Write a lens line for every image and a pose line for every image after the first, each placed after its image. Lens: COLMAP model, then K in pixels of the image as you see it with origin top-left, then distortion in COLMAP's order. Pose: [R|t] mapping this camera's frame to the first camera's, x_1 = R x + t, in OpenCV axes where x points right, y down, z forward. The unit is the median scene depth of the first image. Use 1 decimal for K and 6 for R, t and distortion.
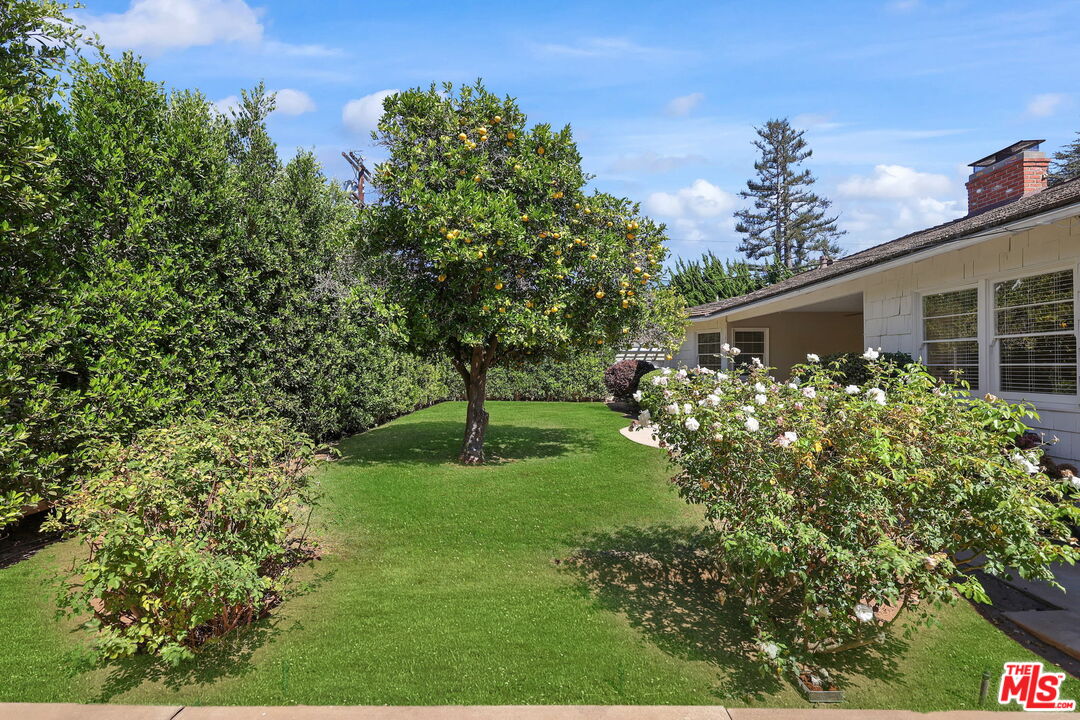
lens RADIAL K [[480.2, 0, 540.0], [0, 480.2, 360.0], [0, 0, 1]] dist [0.000475, 0.000117]
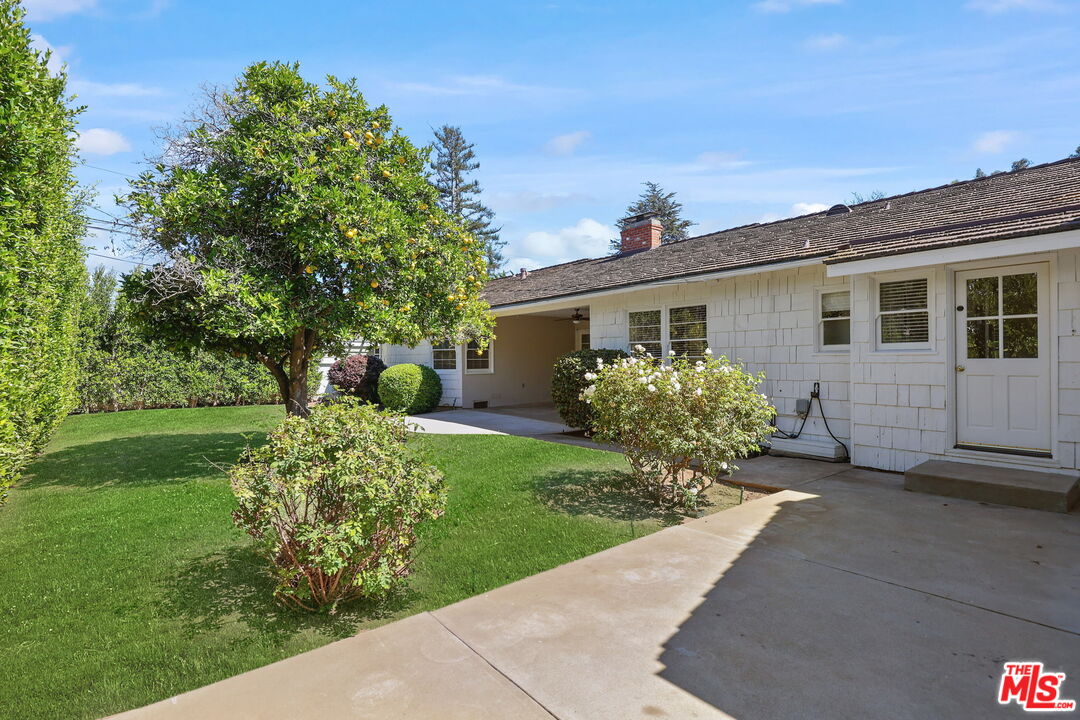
lens RADIAL K [[542.9, 0, 540.0], [0, 542.9, 360.0], [0, 0, 1]] dist [-0.000295, -0.000036]
pose [[0.760608, -0.007251, 0.649171, -0.137977], [0.002258, 0.999961, 0.008524, 0.000601], [-0.649208, -0.005017, 0.760594, -0.031431]]
